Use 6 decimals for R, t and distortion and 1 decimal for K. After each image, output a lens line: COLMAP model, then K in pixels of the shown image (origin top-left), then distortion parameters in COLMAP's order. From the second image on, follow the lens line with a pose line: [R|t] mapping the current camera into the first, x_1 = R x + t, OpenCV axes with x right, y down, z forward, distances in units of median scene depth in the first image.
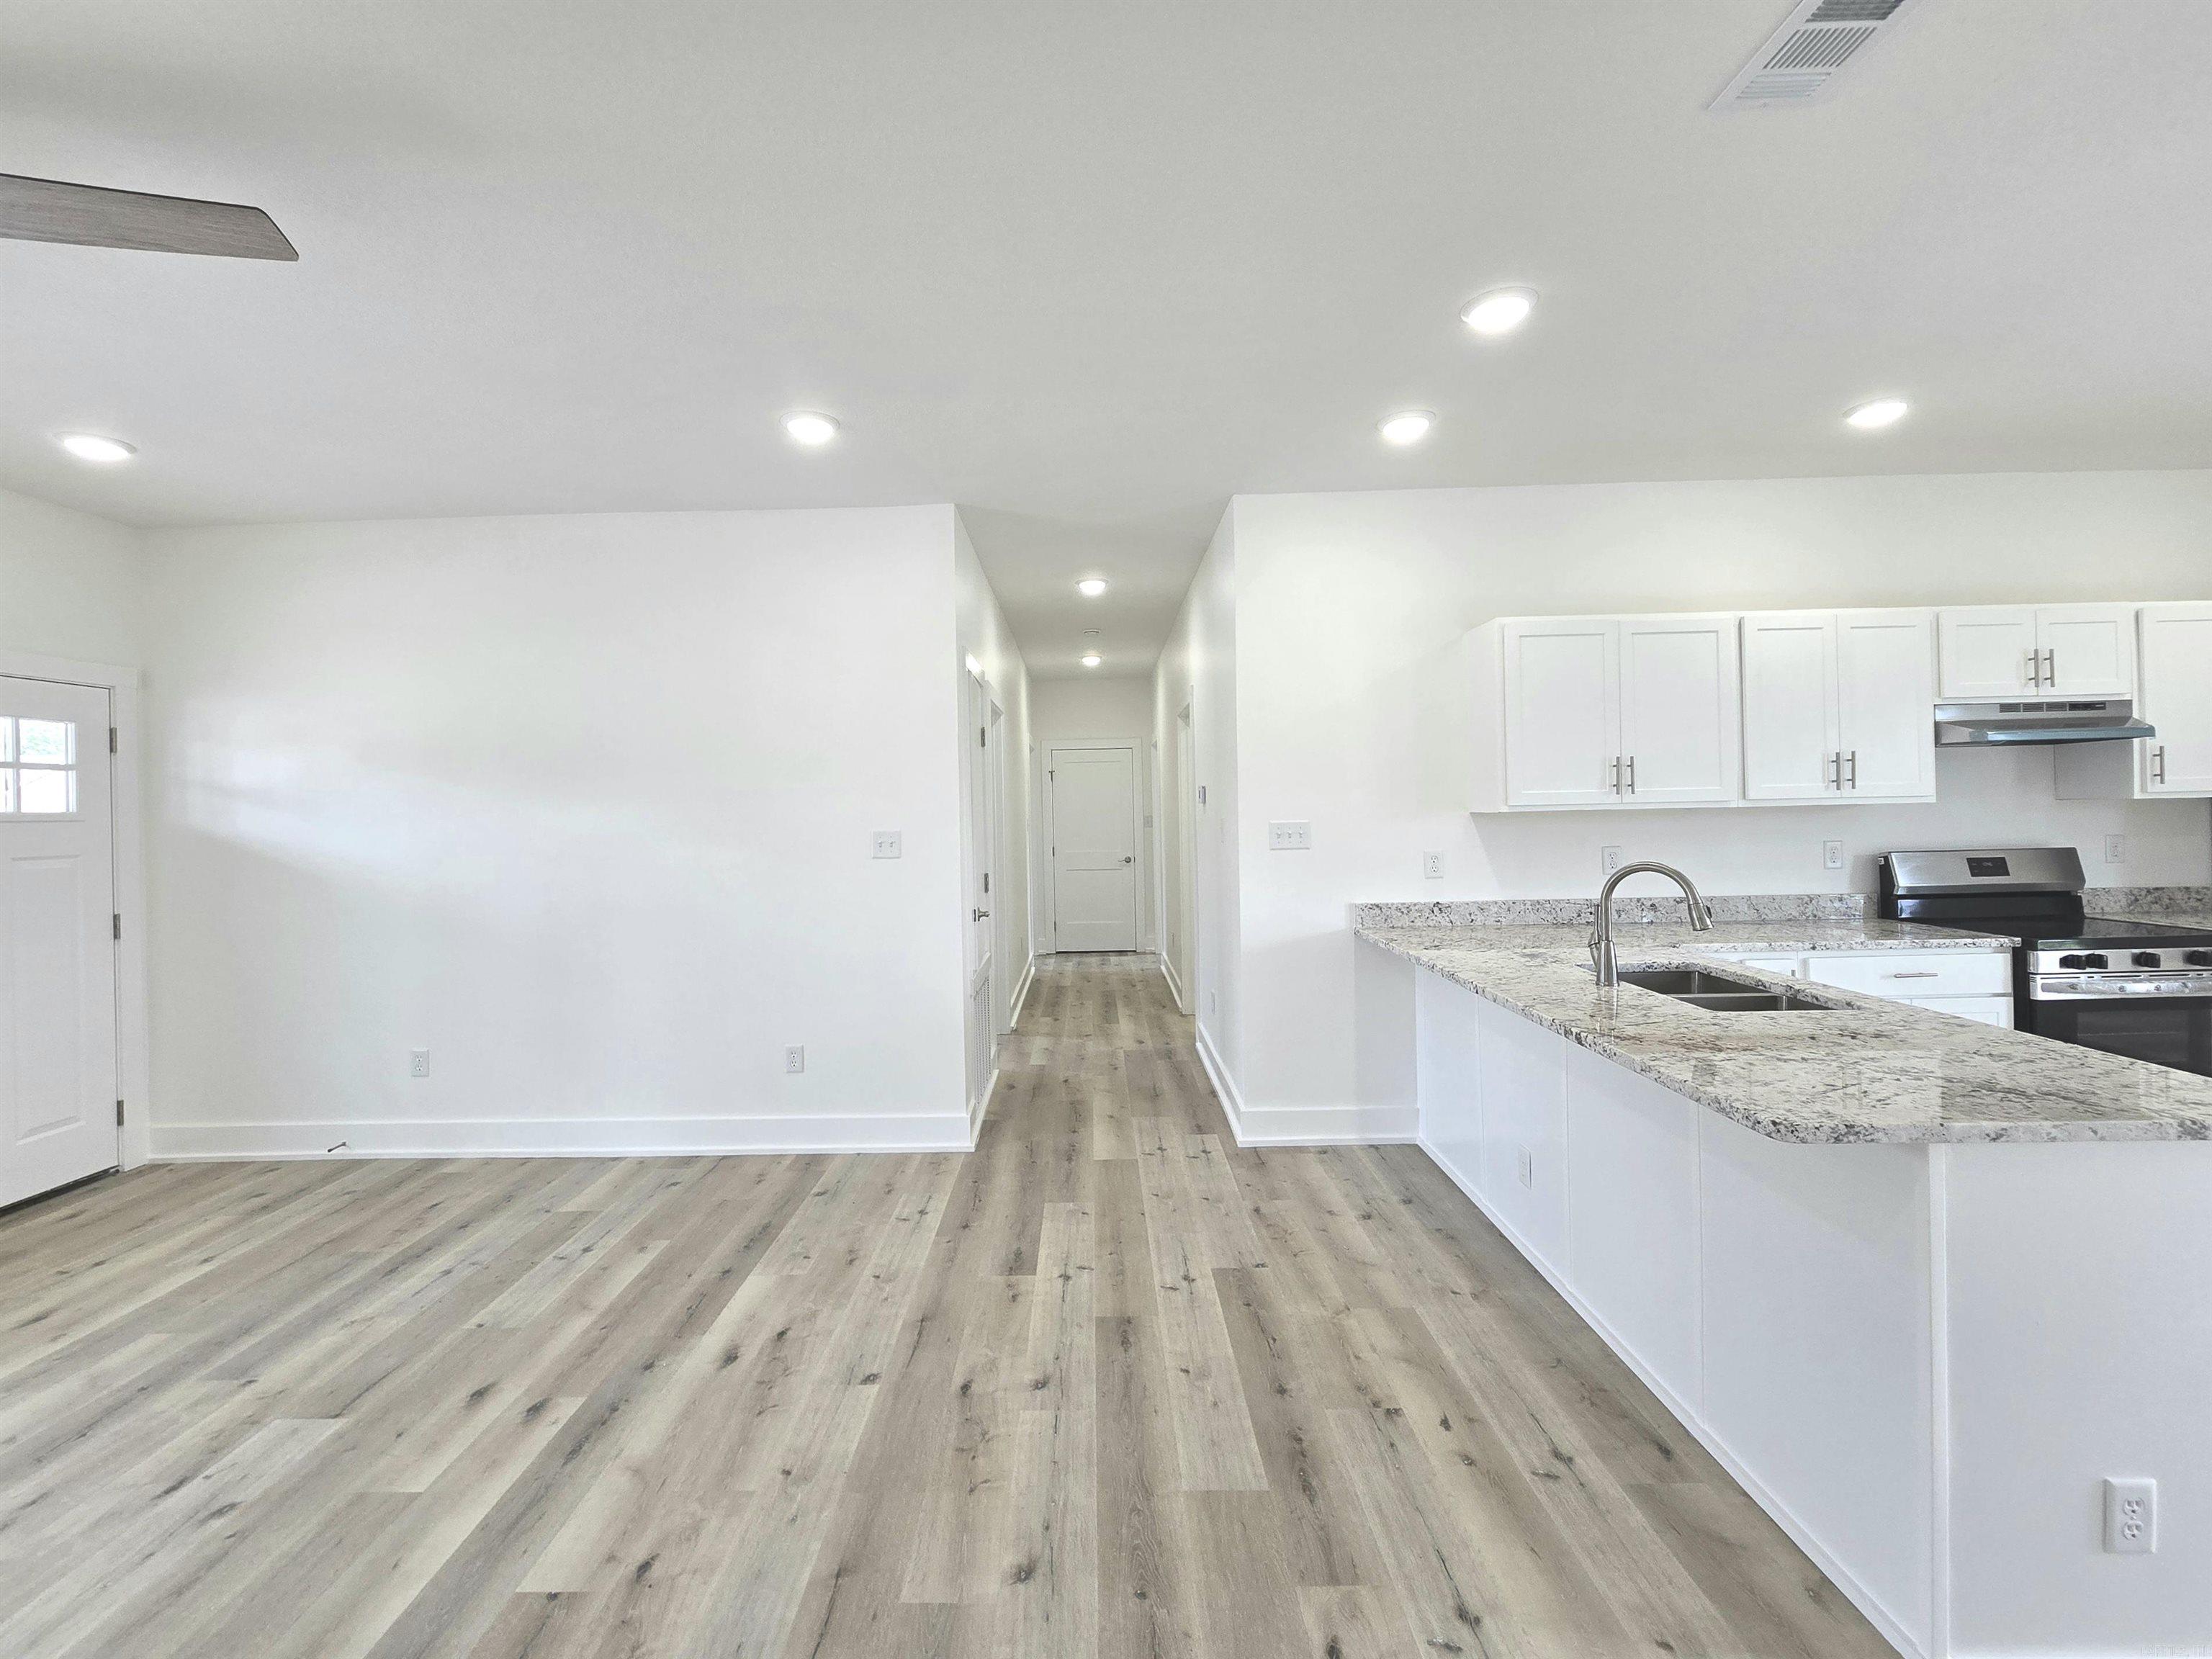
lens RADIAL K [[942.1, 0, 1077.6], [0, 942.1, 811.7], [0, 0, 1]] dist [-0.004259, -0.001042]
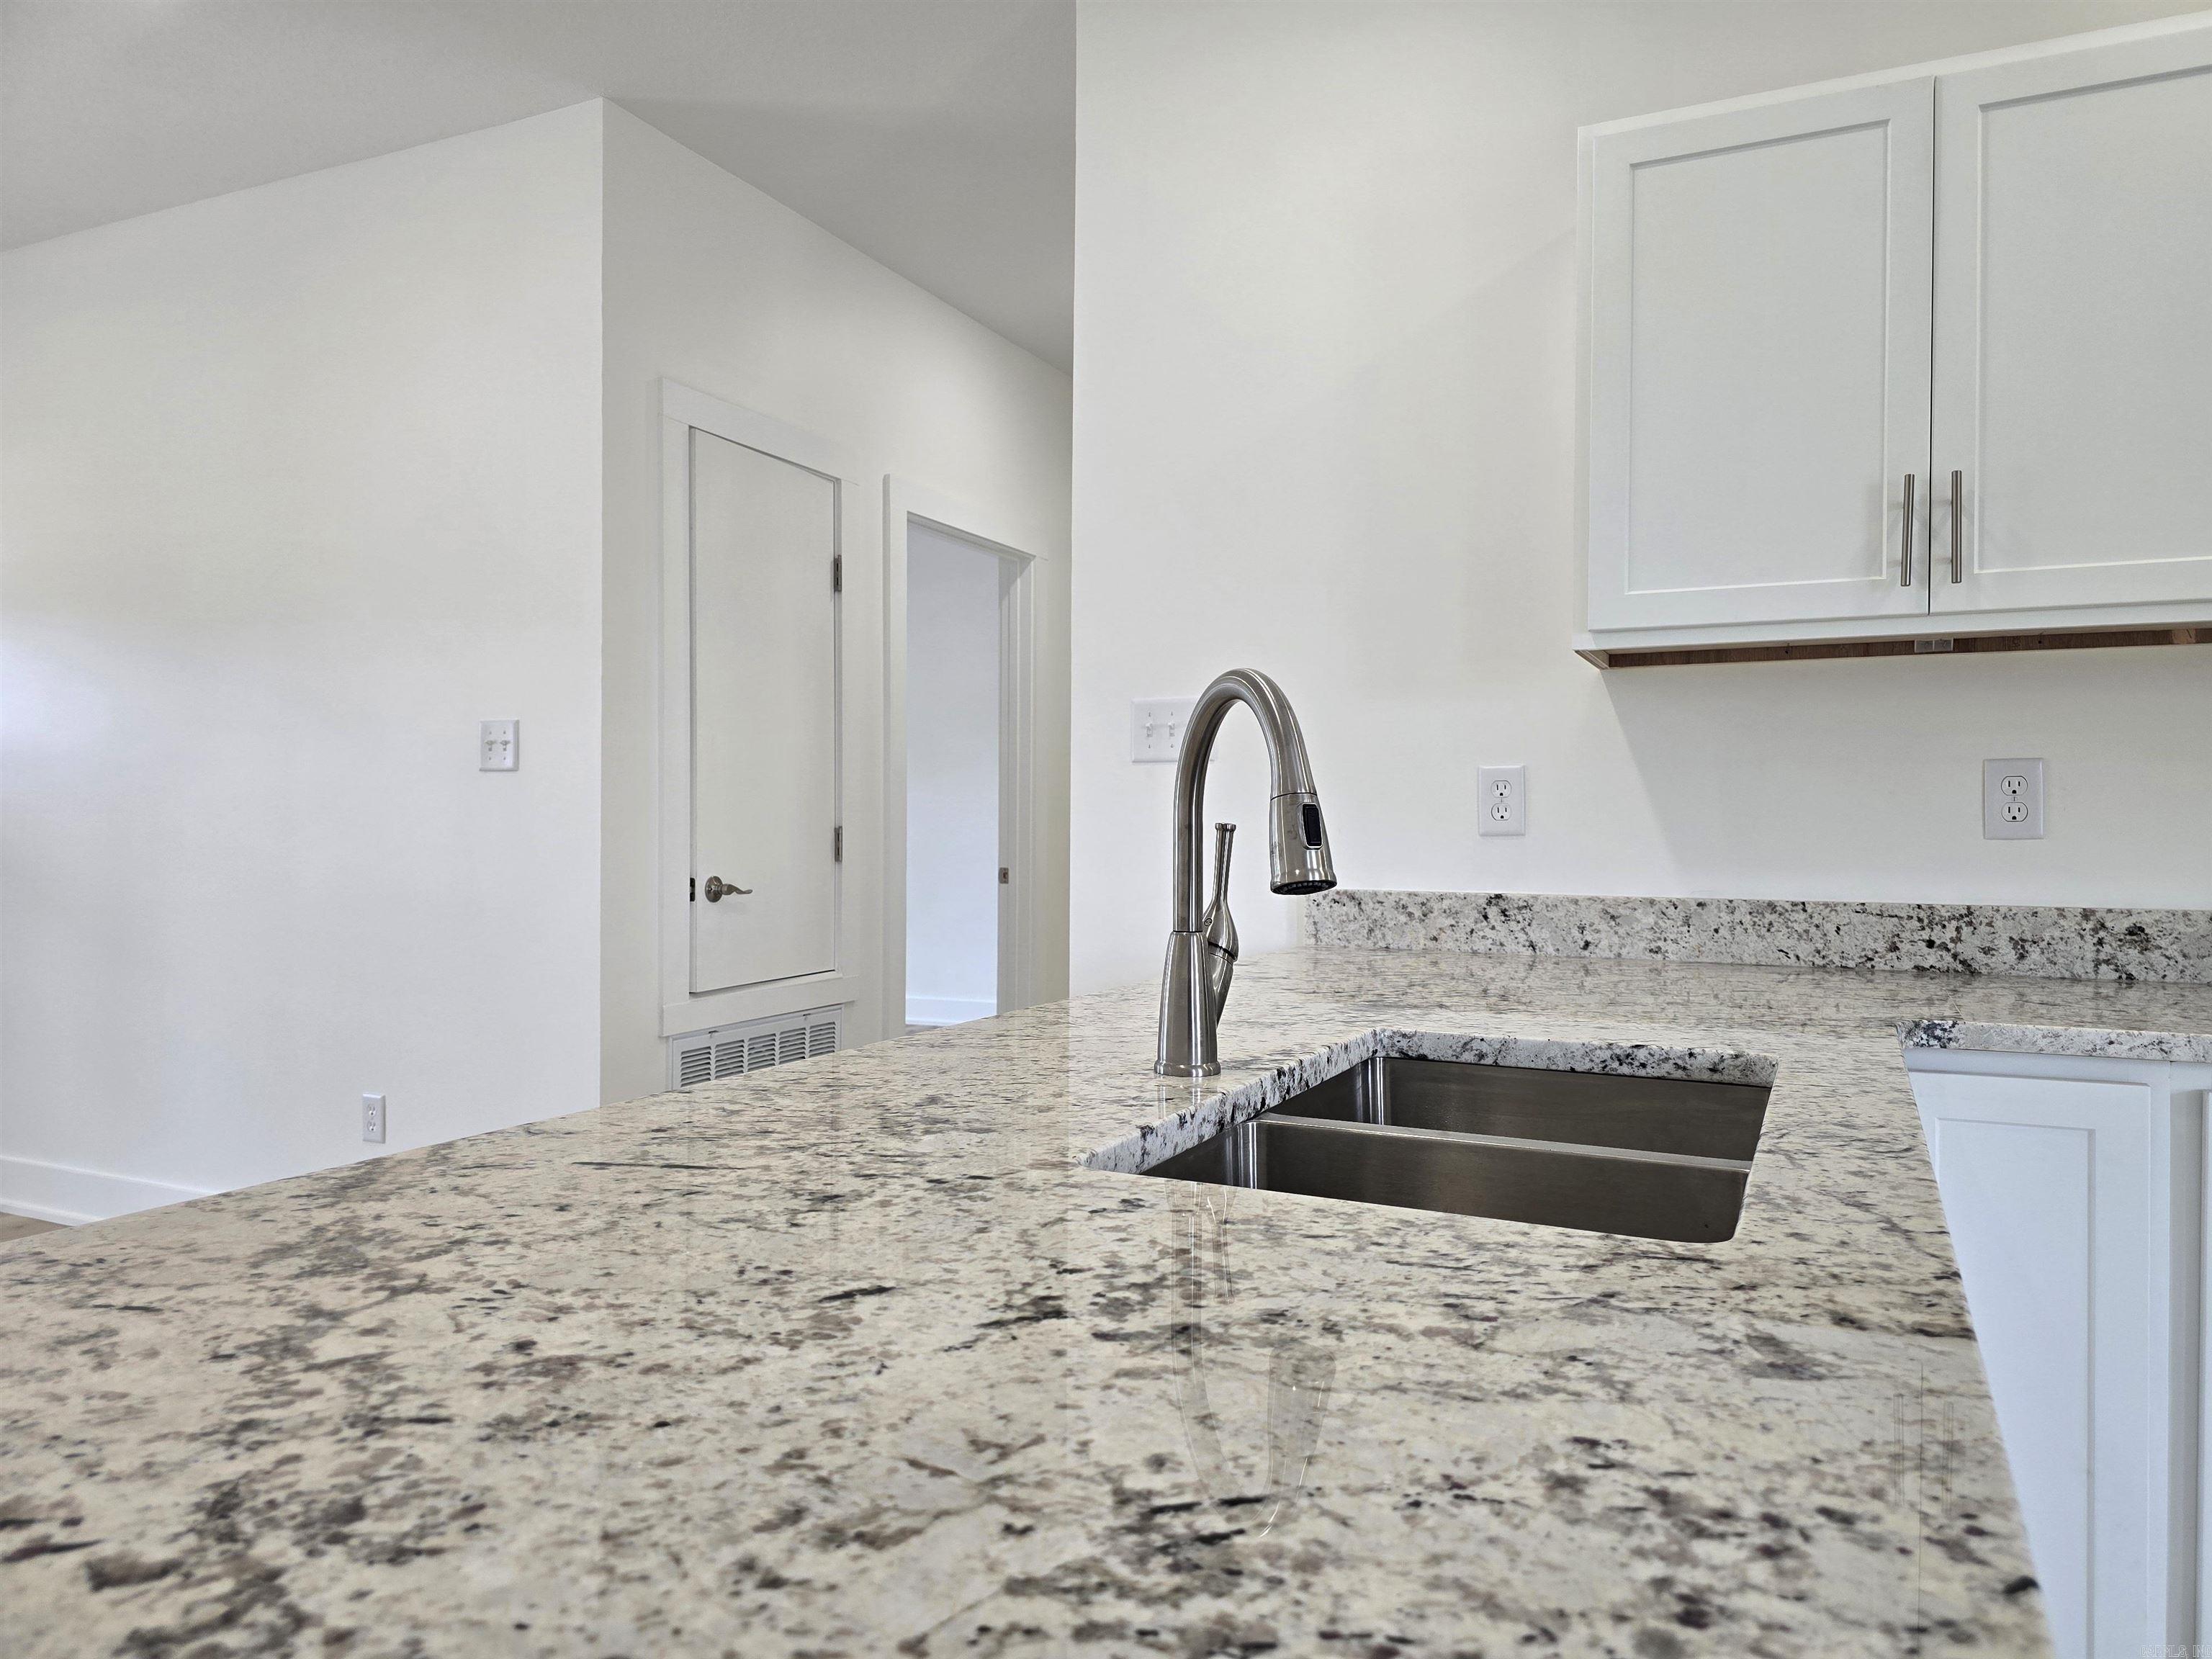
lens RADIAL K [[1500.8, 0, 1119.8], [0, 1500.8, 832.7], [0, 0, 1]] dist [0.054923, -0.065293]
pose [[0.916143, 0.027601, -0.399900, 0.532911], [-0.022844, 0.999600, 0.016660, 0.068483], [0.400200, -0.006128, 0.916407, 0.378957]]
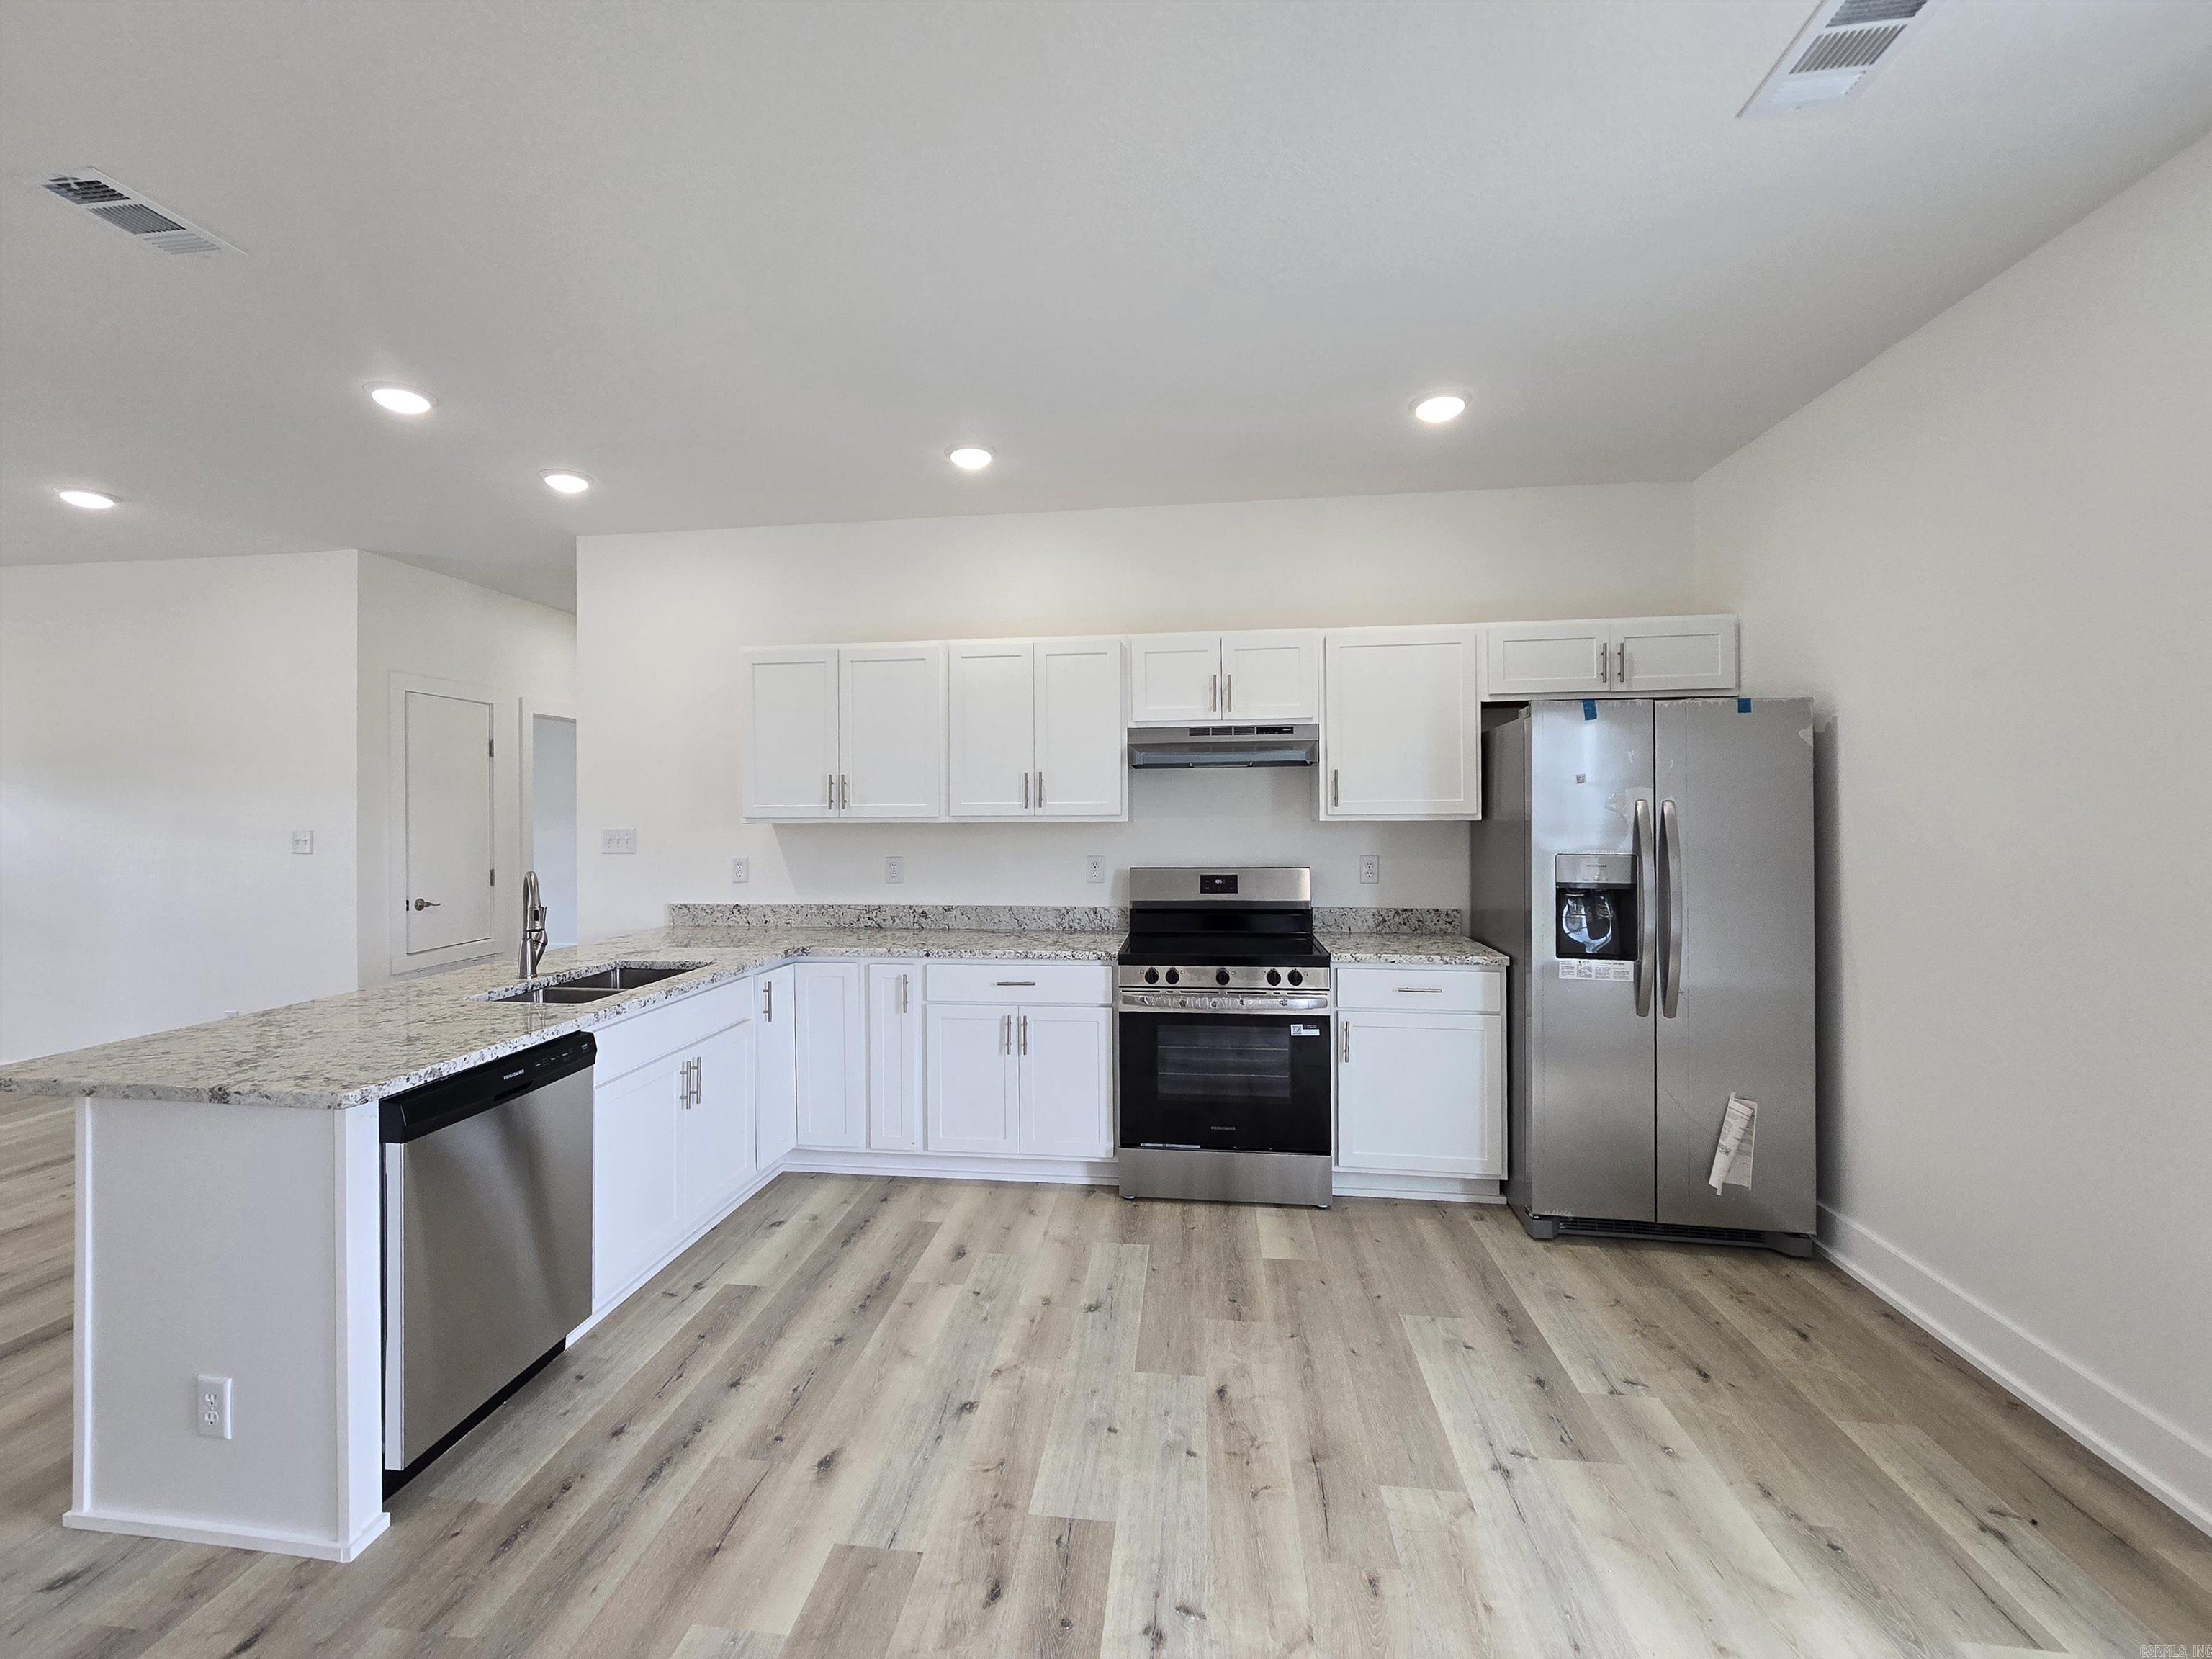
lens RADIAL K [[942.1, 0, 1077.6], [0, 942.1, 811.7], [0, 0, 1]] dist [-0.004259, -0.001042]
pose [[0.993923, 0.015182, -0.109027, 0.972624], [-0.014918, 0.999883, 0.003245, -0.023107], [0.109064, -0.001599, 0.994033, -0.051694]]
